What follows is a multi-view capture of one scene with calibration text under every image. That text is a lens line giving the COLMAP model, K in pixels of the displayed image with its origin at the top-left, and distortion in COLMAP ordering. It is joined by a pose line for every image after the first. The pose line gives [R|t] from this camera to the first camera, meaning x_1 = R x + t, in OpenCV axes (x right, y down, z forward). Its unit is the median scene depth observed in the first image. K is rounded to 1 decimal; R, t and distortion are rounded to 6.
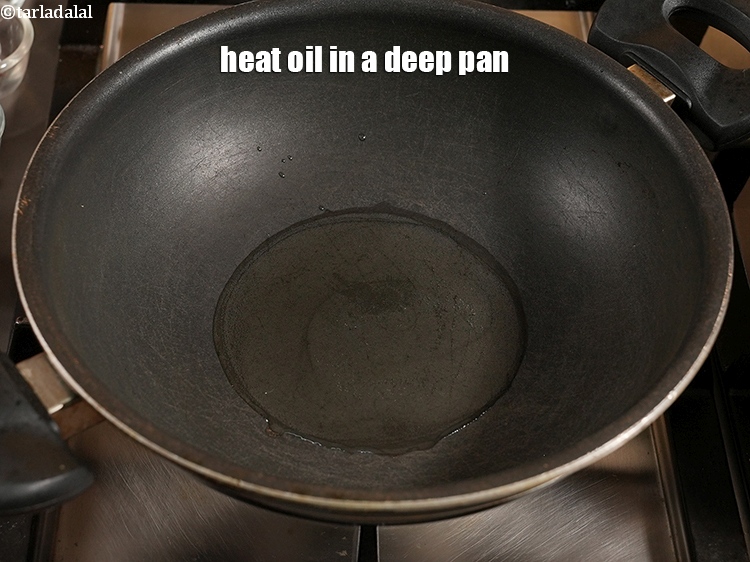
lens RADIAL K [[1483.6, 0, 379.5], [0, 1483.6, 280.1], [0, 0, 1]] dist [0.049373, 0.000000]
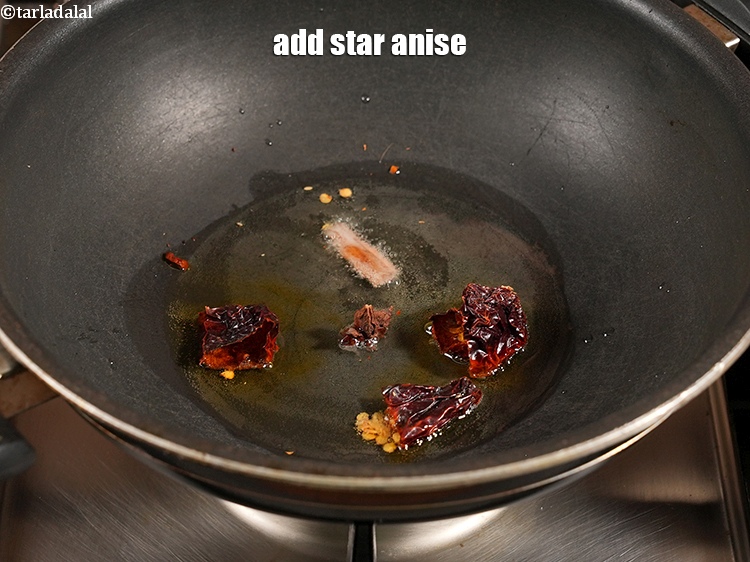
lens RADIAL K [[1947.0, 0, 356.3], [0, 1947.0, 283.4], [0, 0, 1]] dist [0.157644, 0.000000]
pose [[0.999391, 0.004457, -0.034605, 0.023762], [-0.006311, 0.998540, -0.053649, 0.072705], [0.034315, 0.053835, 0.997960, -0.094924]]
